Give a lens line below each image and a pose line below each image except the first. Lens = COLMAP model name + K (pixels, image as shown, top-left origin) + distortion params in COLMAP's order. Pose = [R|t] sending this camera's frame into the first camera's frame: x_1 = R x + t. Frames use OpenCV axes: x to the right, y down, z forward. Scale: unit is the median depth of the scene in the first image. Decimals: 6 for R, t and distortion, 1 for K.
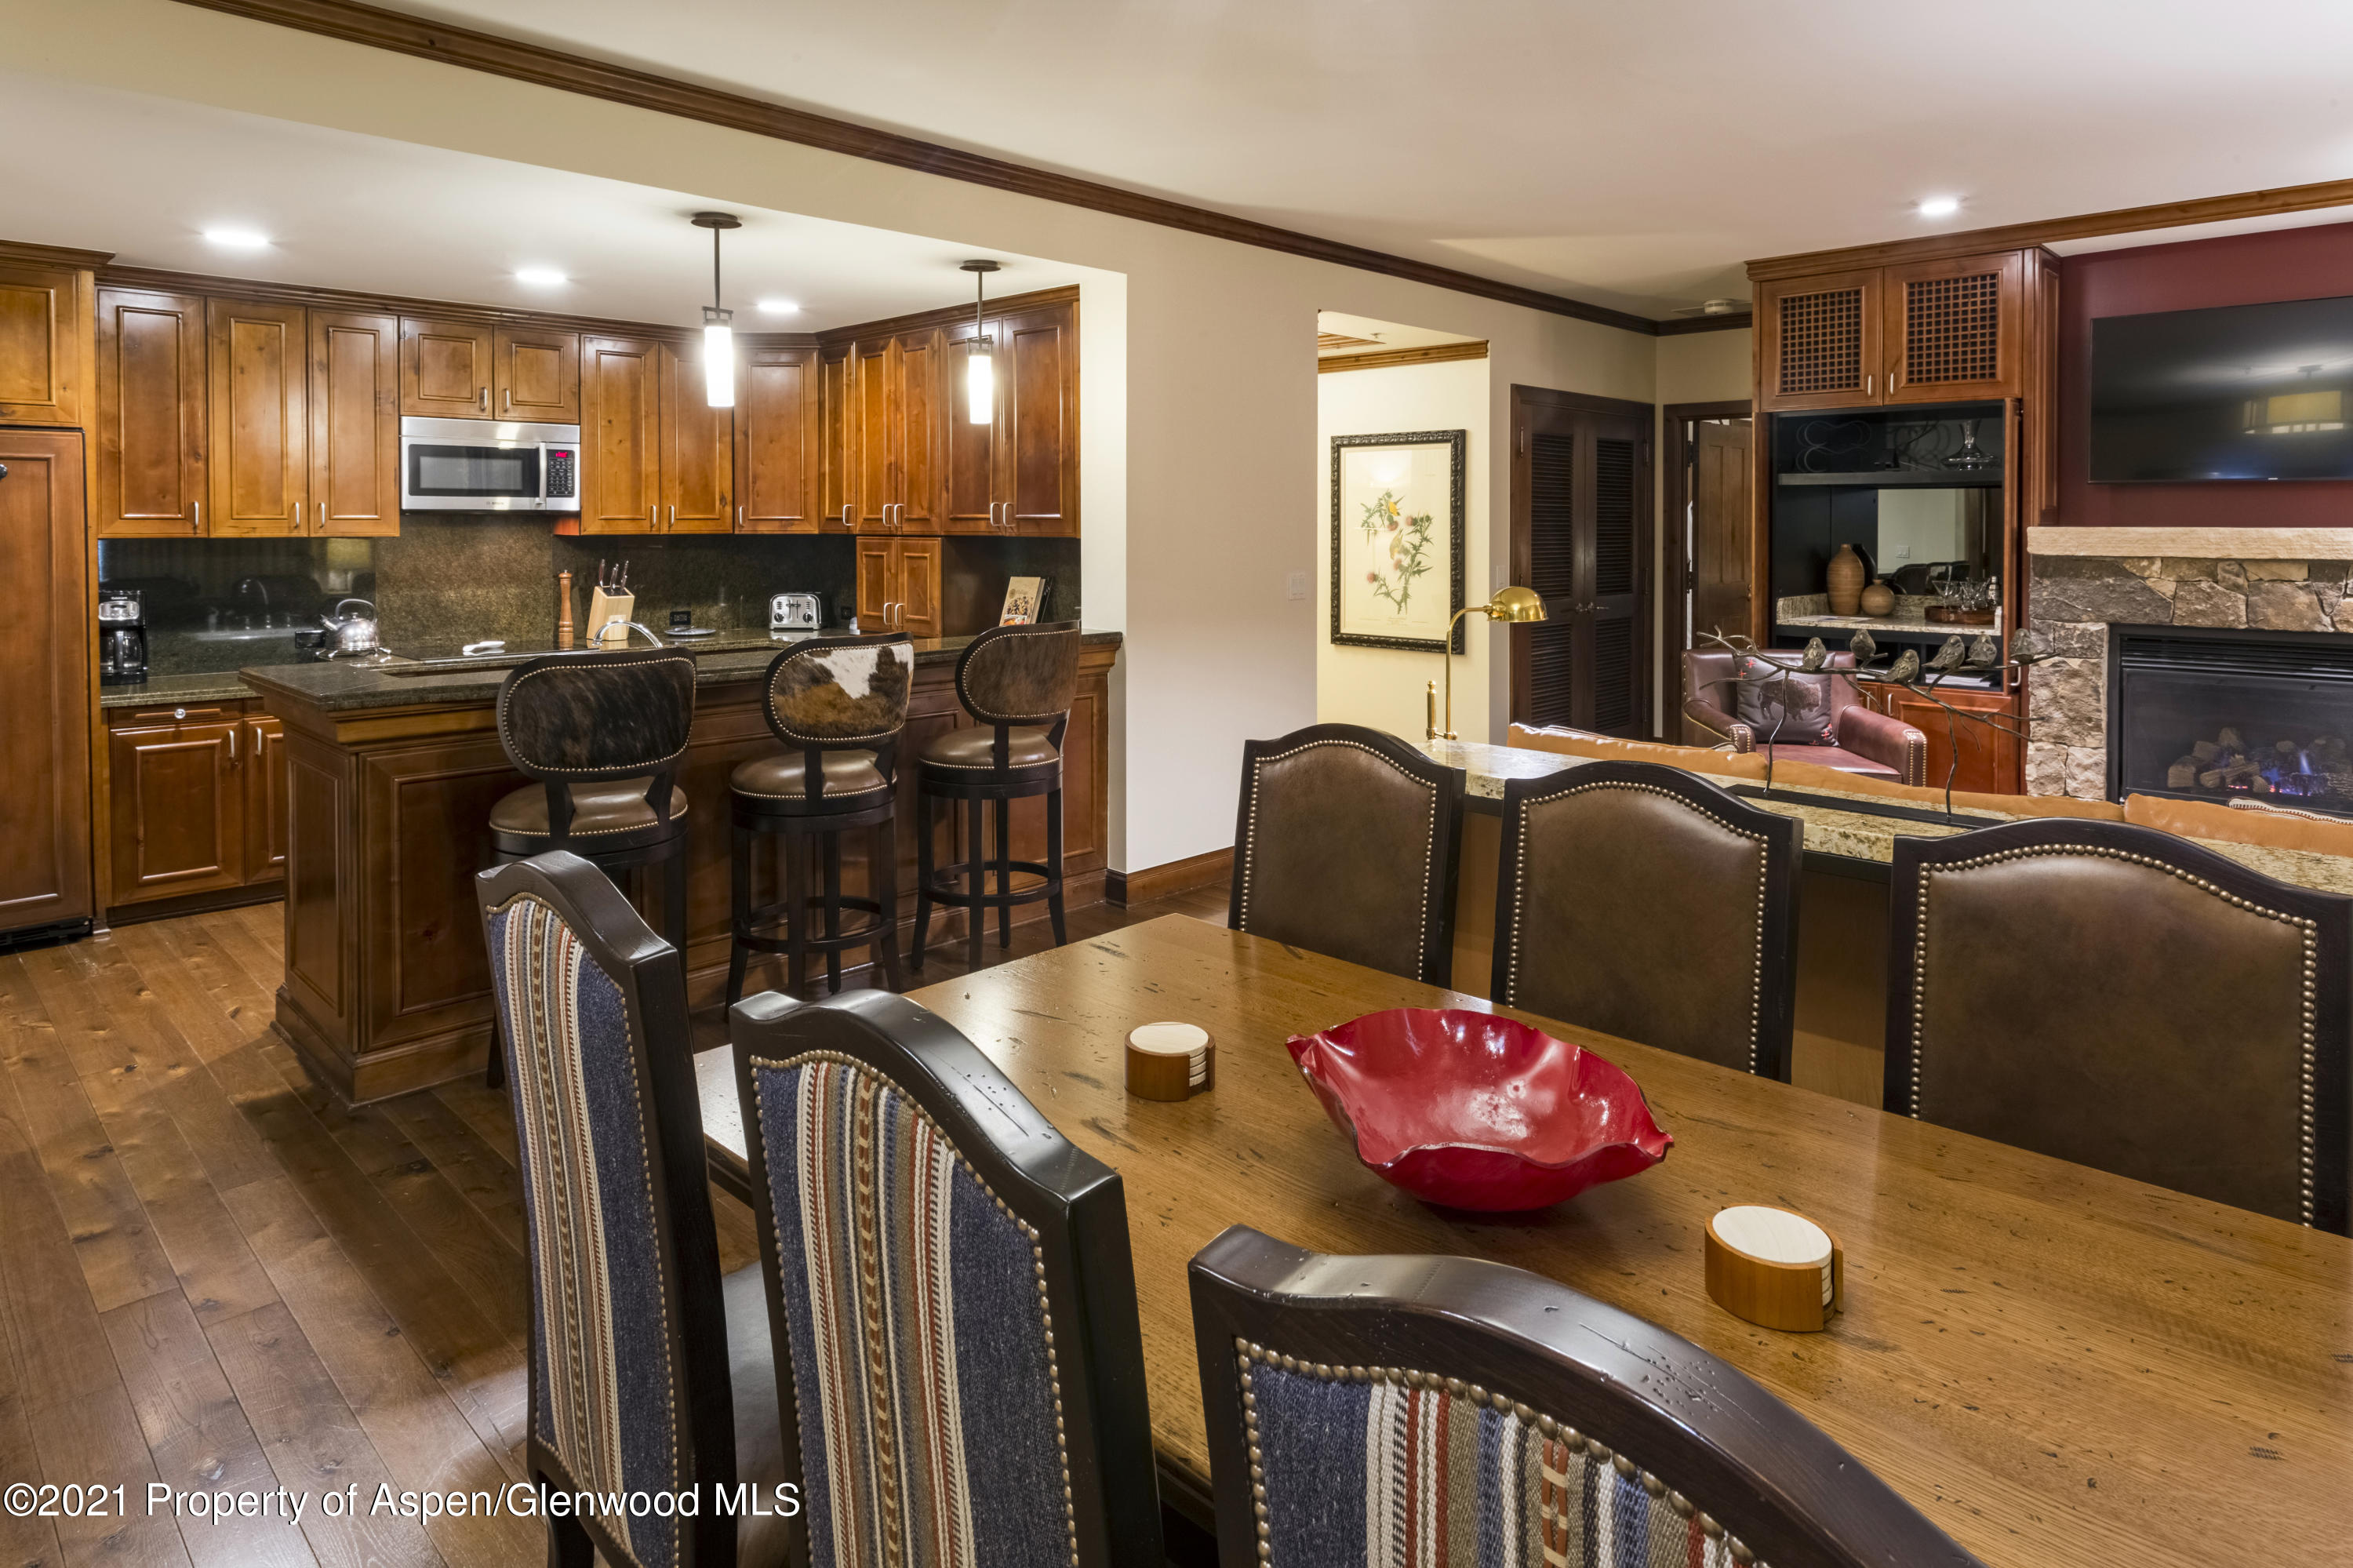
lens RADIAL K [[1382.8, 0, 1176.8], [0, 1382.8, 547.8], [0, 0, 1]] dist [-0.000530, -0.000424]
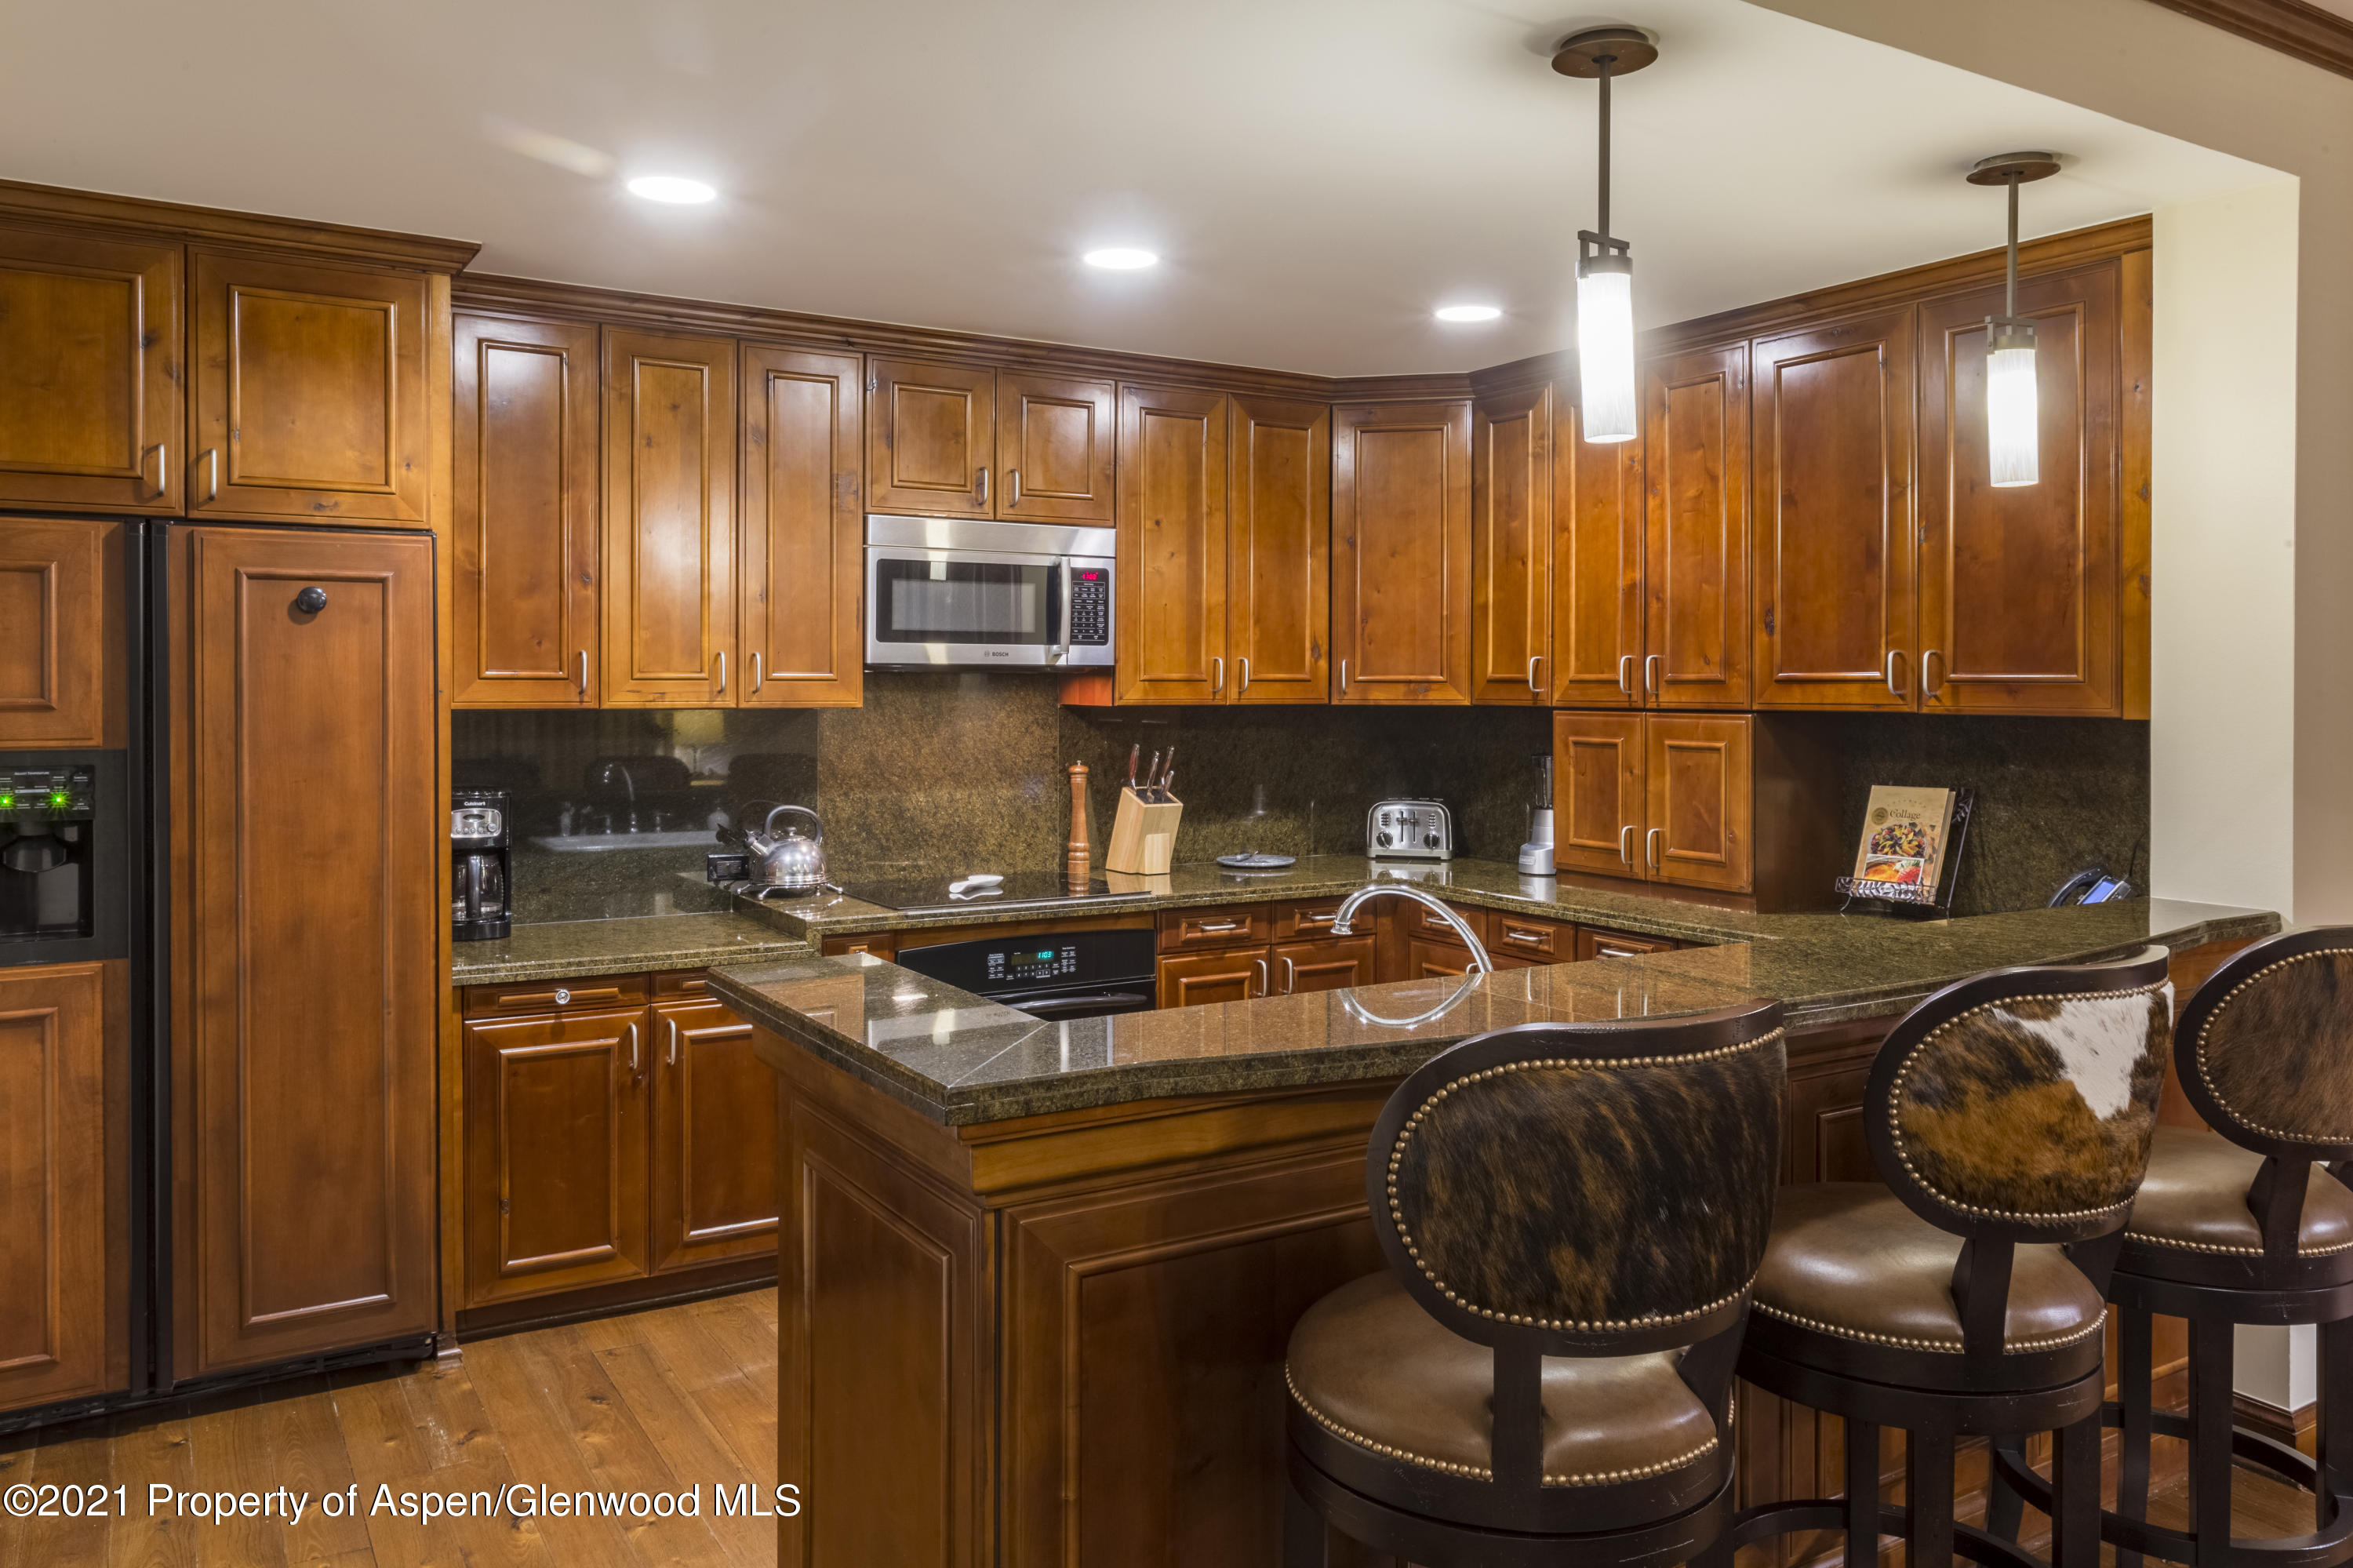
lens RADIAL K [[1709.8, 0, 1180.2], [0, 1709.8, 697.5], [0, 0, 1]] dist [-0.001021, 0.001506]
pose [[0.971788, 0.003354, -0.235834, -0.266374], [-0.006206, 0.999916, -0.011353, -0.005353], [0.235776, 0.012497, 0.971727, 0.314081]]
